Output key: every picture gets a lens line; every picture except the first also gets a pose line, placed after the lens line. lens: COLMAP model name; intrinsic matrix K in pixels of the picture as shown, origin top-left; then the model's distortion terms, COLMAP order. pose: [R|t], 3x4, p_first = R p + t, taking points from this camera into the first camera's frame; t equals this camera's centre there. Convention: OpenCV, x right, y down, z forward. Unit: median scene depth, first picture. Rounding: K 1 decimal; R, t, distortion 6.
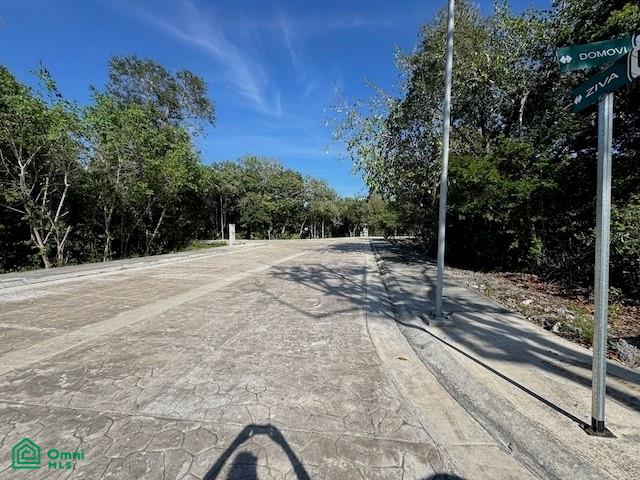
lens RADIAL K [[254.5, 0, 320.2], [0, 254.5, 239.4], [0, 0, 1]] dist [-0.003224, 0.000308]
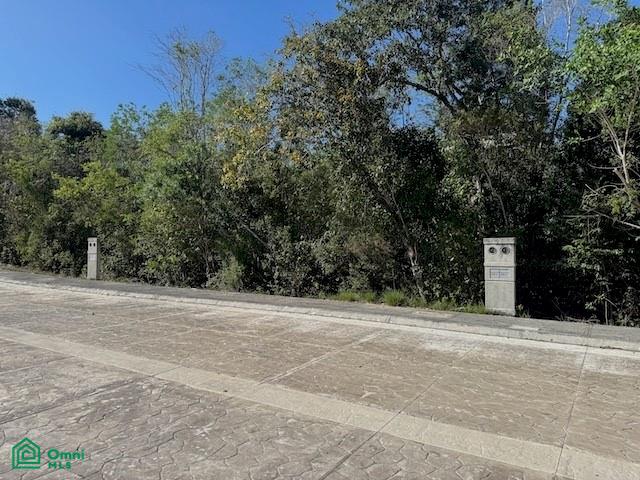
lens RADIAL K [[444.3, 0, 320.7], [0, 444.3, 241.1], [0, 0, 1]] dist [0.091446, -0.122202]
pose [[-0.379736, -0.026704, -0.924709, 0.054329], [-0.046816, 0.998857, -0.009620, -0.015089], [0.923909, 0.039638, -0.380552, 0.333685]]
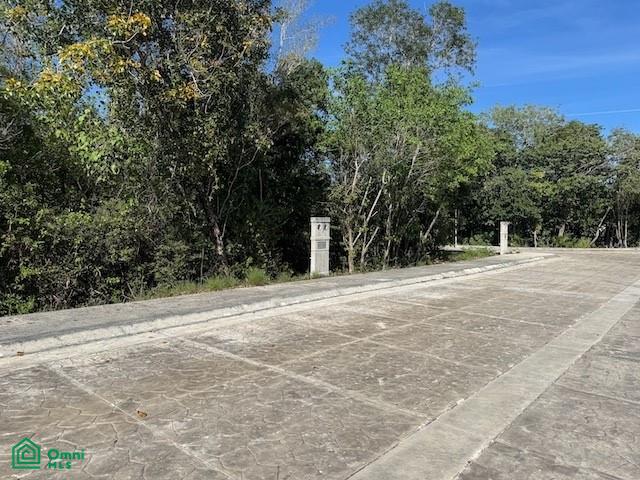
lens RADIAL K [[444.3, 0, 320.7], [0, 444.3, 241.1], [0, 0, 1]] dist [0.091446, -0.122202]
pose [[0.857827, 0.021253, -0.513498, -0.178665], [-0.025702, 0.999668, -0.001561, 0.002995], [0.513295, 0.014537, 0.858089, -0.248813]]
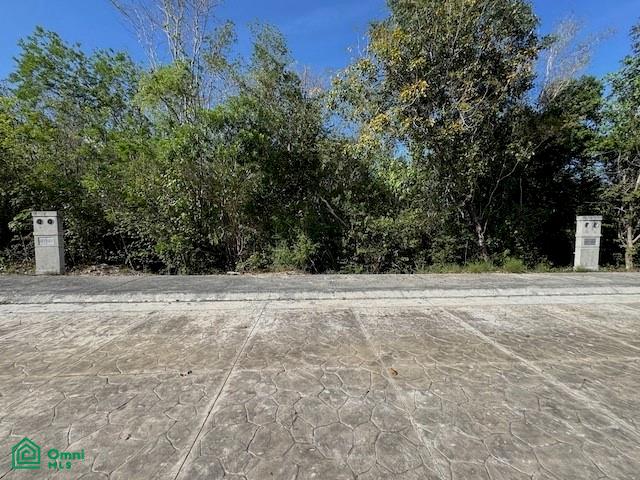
lens RADIAL K [[254.5, 0, 320.2], [0, 254.5, 239.4], [0, 0, 1]] dist [-0.003224, 0.000308]
pose [[0.227012, 0.050051, -0.972605, -0.219927], [-0.035031, 0.998452, 0.043205, 0.001643], [0.973262, 0.024264, 0.228414, -0.193464]]
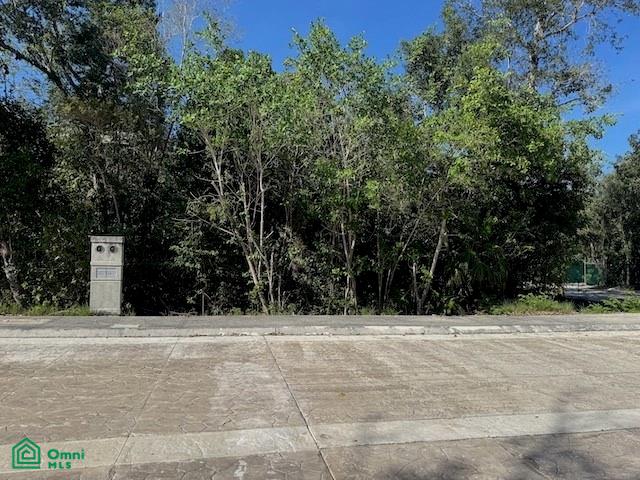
lens RADIAL K [[444.3, 0, 320.7], [0, 444.3, 241.1], [0, 0, 1]] dist [0.091446, -0.122202]
pose [[0.384014, -0.025246, -0.922982, 0.057870], [-0.061092, 0.996741, -0.052681, -0.016090], [0.921304, 0.076617, 0.381220, 0.354879]]
